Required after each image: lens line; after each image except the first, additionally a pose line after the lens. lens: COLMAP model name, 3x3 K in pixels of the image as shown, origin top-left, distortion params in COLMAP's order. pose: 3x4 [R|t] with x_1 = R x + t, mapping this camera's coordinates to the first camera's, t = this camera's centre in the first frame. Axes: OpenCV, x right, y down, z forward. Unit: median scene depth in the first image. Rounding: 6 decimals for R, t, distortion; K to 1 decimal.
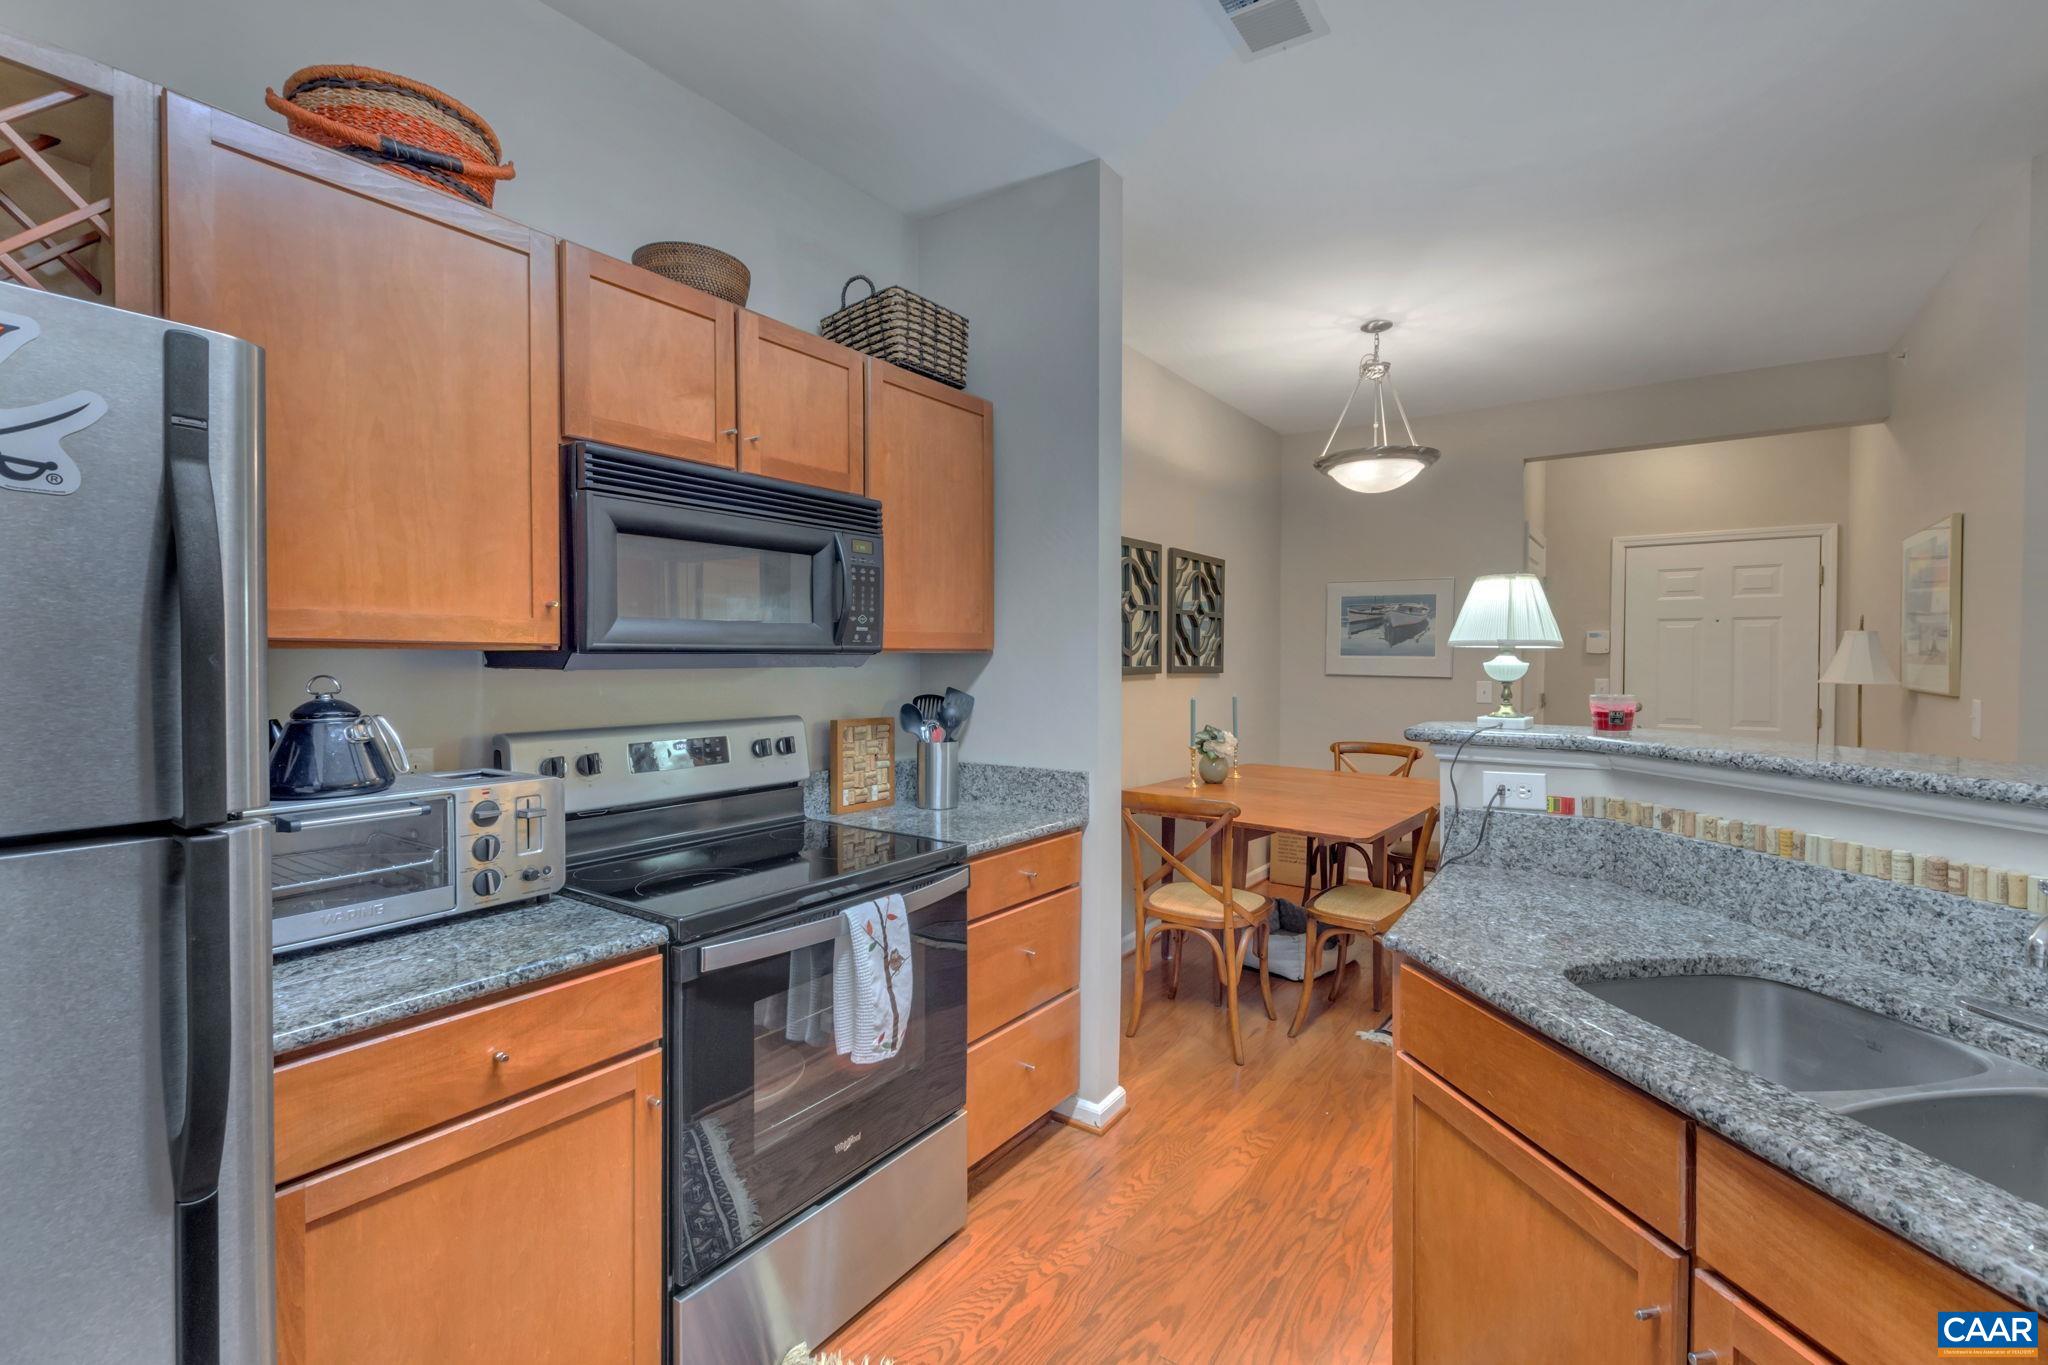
lens RADIAL K [[918.2, 0, 1050.0], [0, 918.2, 670.9], [0, 0, 1]] dist [0.007398, -0.004012]
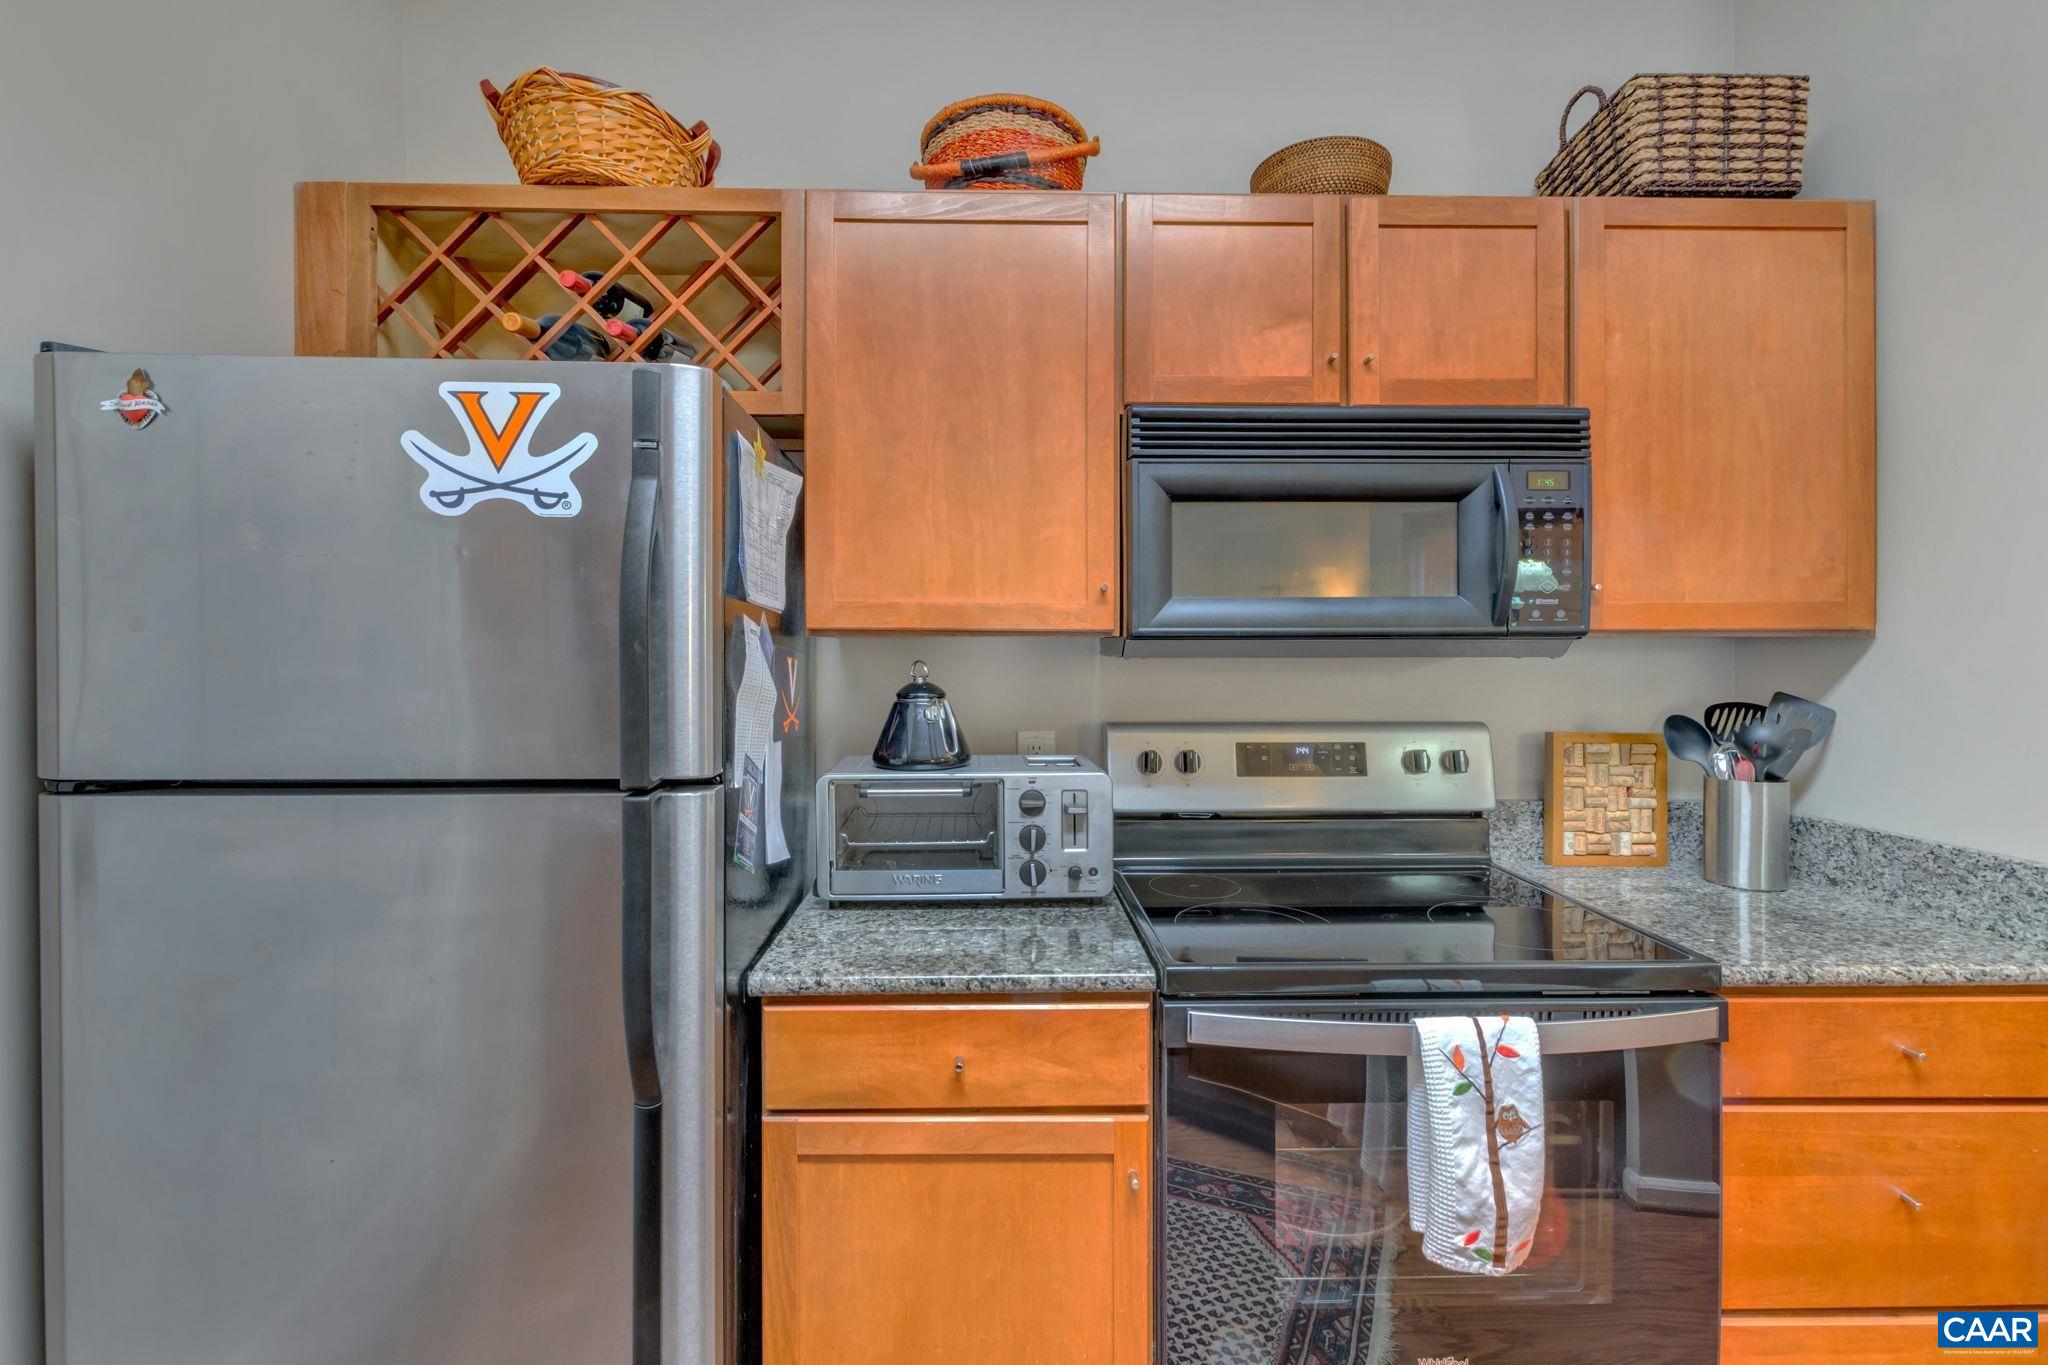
lens RADIAL K [[918.2, 0, 993.9], [0, 918.2, 648.2], [0, 0, 1]] dist [0.007398, -0.004012]
pose [[0.574274, 0.001822, -0.818661, 0.119257], [-0.010830, 0.999927, -0.005372, -0.003176], [0.818592, 0.011952, 0.574251, 0.282592]]
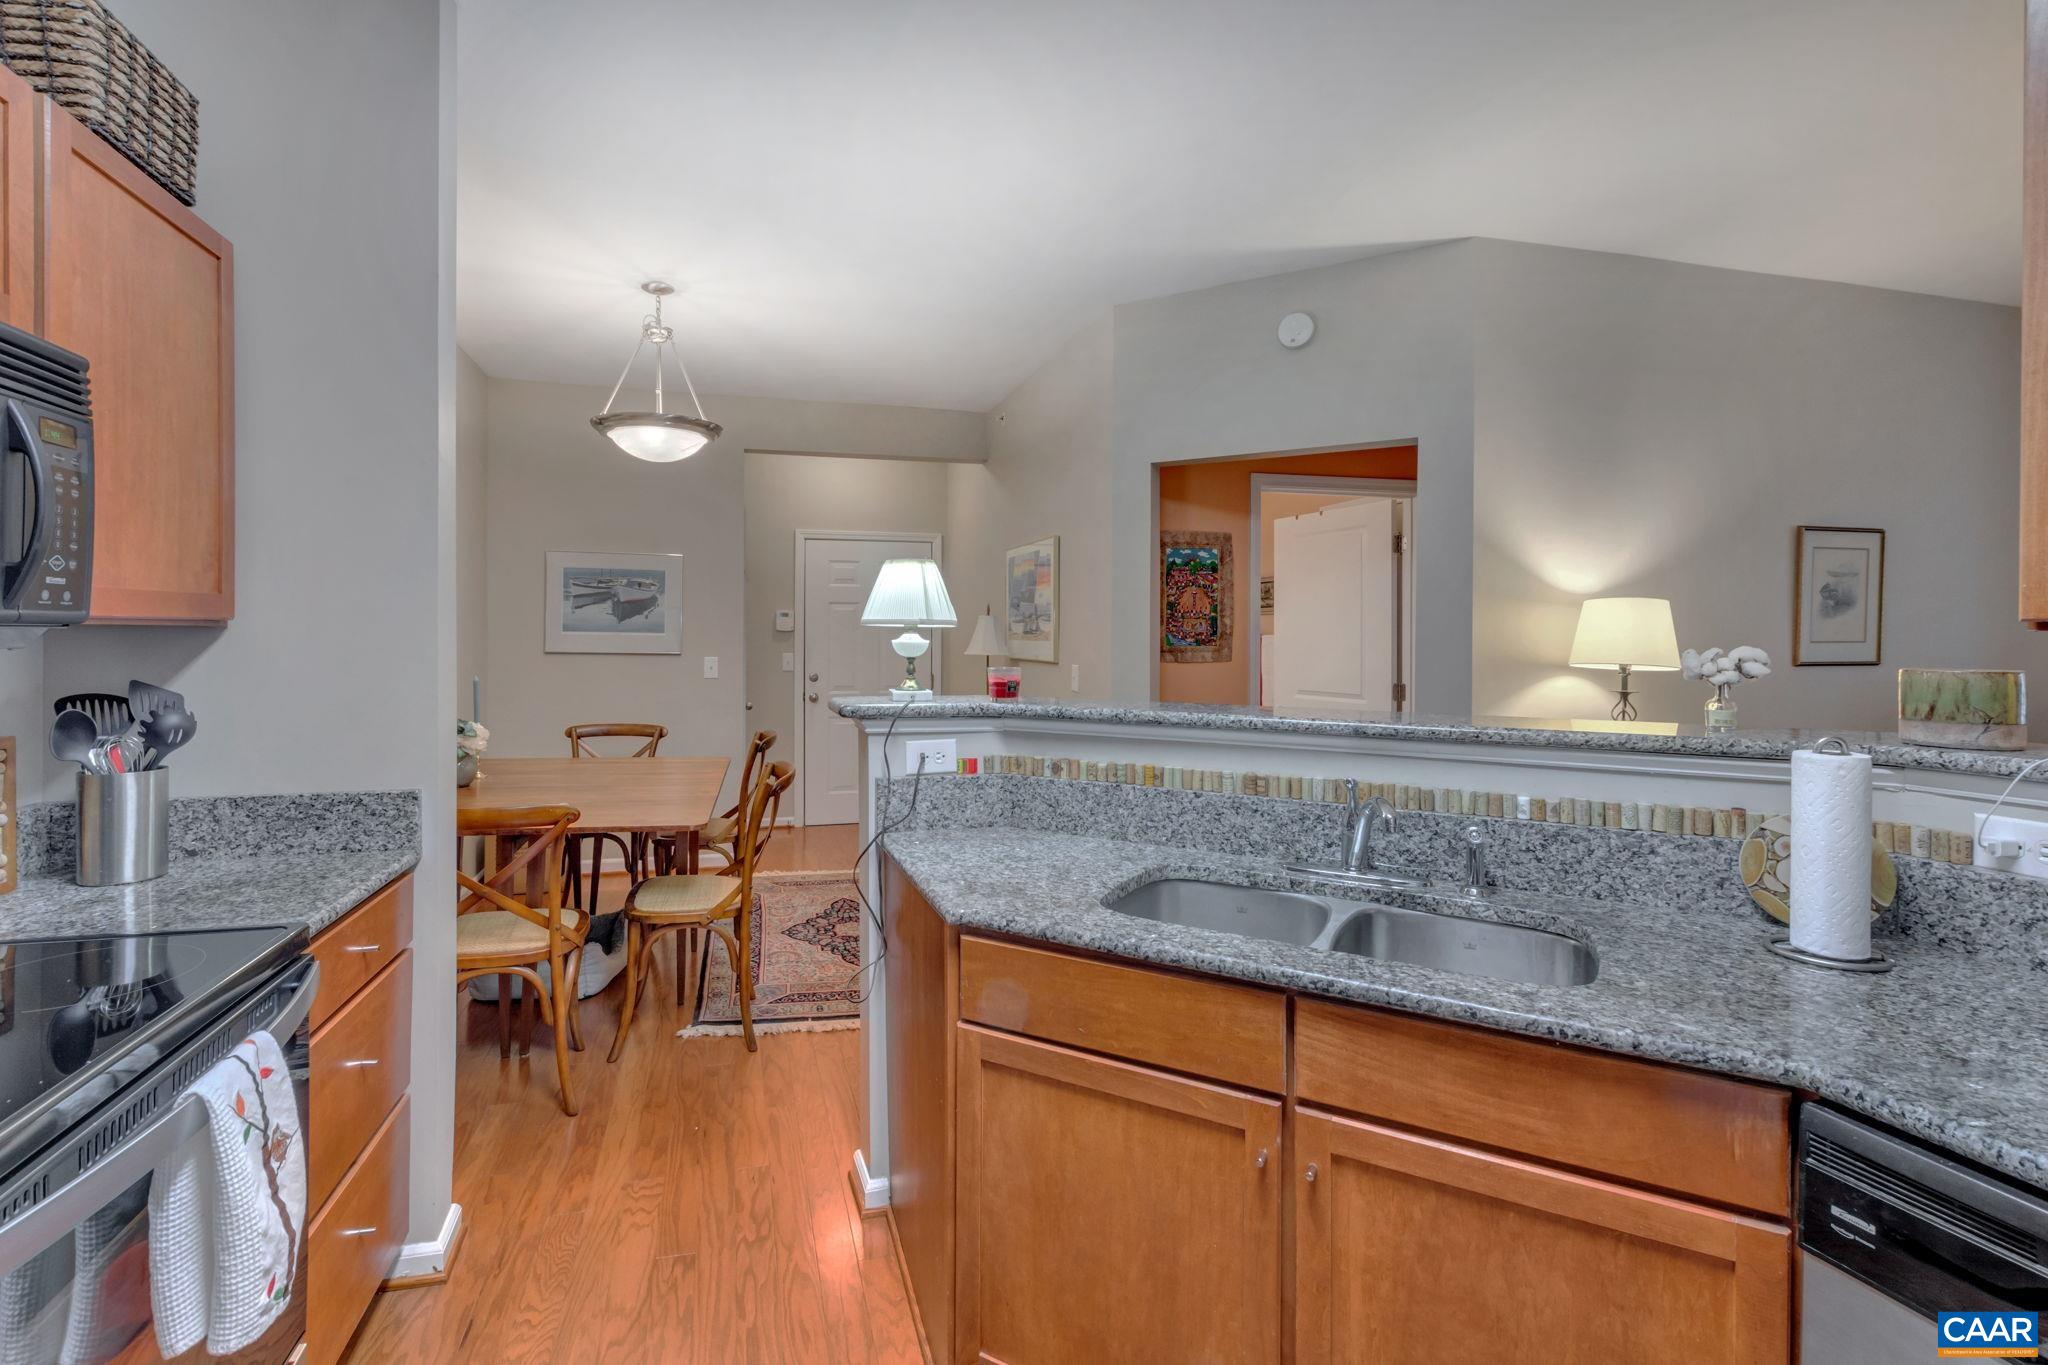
lens RADIAL K [[918.2, 0, 981.1], [0, 918.2, 637.2], [0, 0, 1]] dist [0.007398, -0.004012]
pose [[0.656756, 0.001358, 0.754102, -0.262046], [0.006822, 0.999947, -0.007742, -0.003434], [-0.754073, 0.010229, 0.656711, 0.217462]]
